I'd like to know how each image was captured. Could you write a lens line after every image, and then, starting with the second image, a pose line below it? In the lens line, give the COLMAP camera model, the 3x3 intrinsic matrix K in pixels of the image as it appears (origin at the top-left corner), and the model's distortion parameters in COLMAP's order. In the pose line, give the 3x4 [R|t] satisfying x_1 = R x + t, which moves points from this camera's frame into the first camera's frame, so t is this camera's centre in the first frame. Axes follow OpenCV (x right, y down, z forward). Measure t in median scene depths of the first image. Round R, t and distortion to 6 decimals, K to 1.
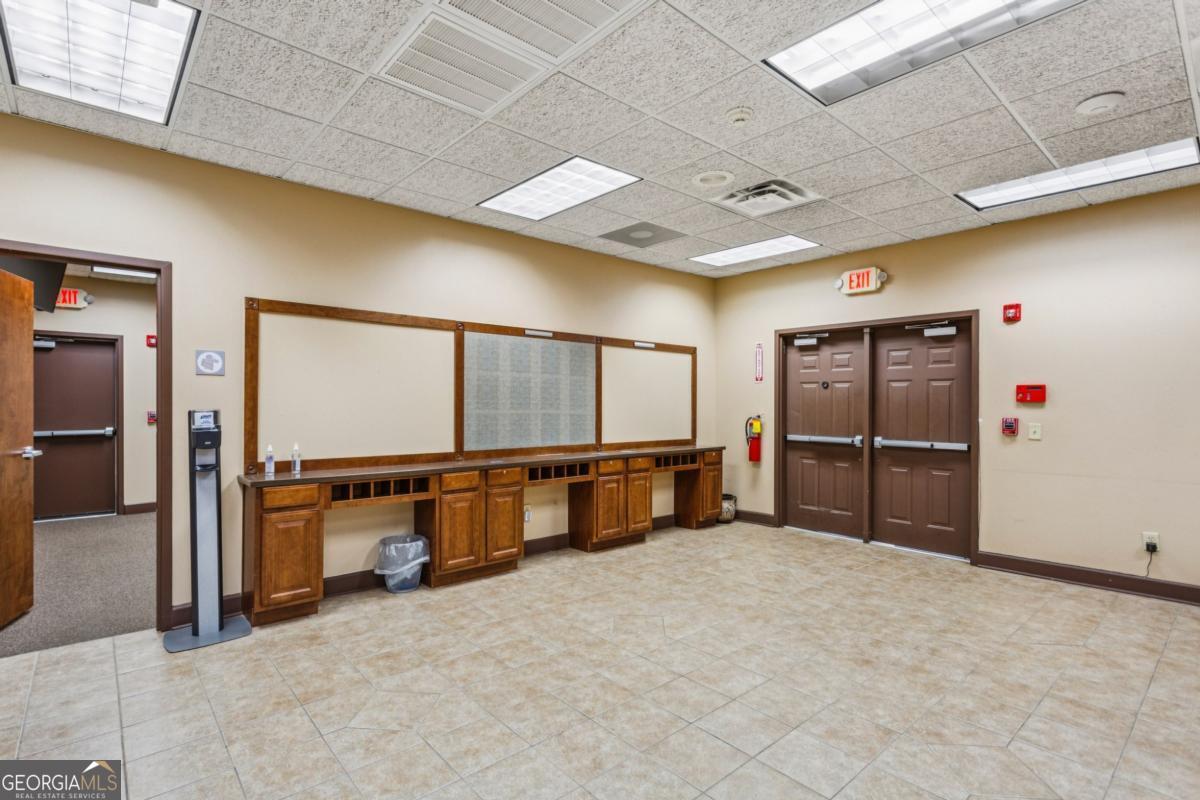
lens RADIAL K [[576.0, 0, 600.0], [0, 576.0, 400.0], [0, 0, 1]] dist [0.004028, 0.001323]
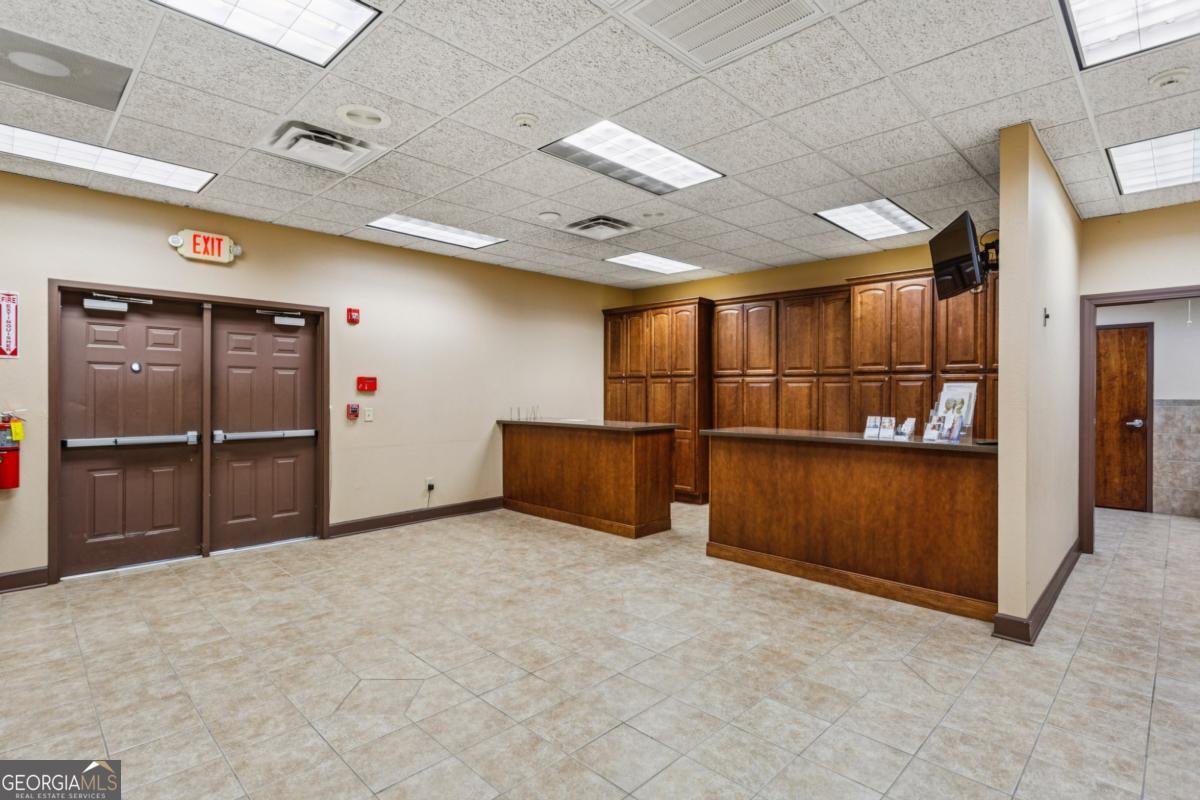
lens RADIAL K [[581.2, 0, 594.2], [0, 581.2, 391.6], [0, 0, 1]] dist [-0.000030, 0.000773]
pose [[-0.061754, -0.001127, 0.998091, -0.530706], [-0.007512, 0.999972, 0.000664, 0.000219], [-0.998063, -0.007456, -0.061761, 0.601783]]
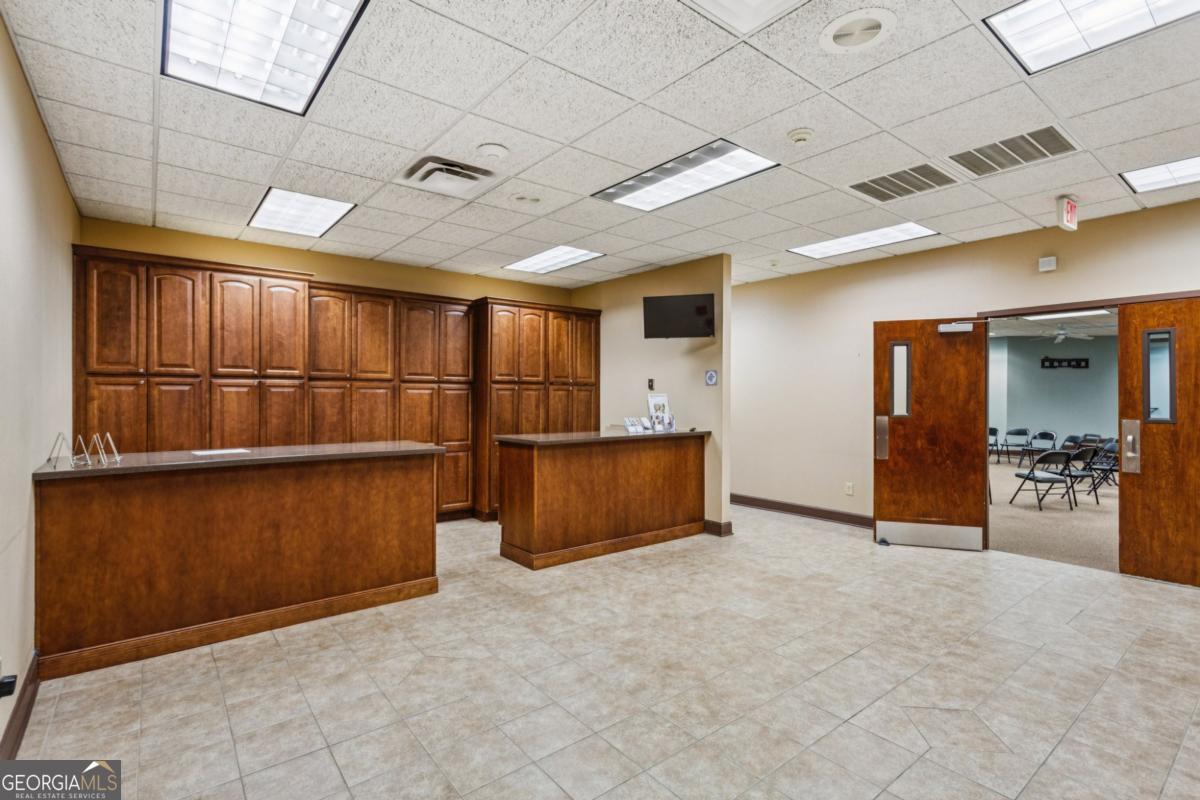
lens RADIAL K [[565.7, 0, 594.9], [0, 565.7, 395.9], [0, 0, 1]] dist [0.000077, 0.001565]
pose [[-0.997891, -0.004057, 0.064787, 0.352571], [-0.004333, 0.999982, -0.004128, -0.005238], [-0.064769, -0.004400, -0.997891, 1.323906]]
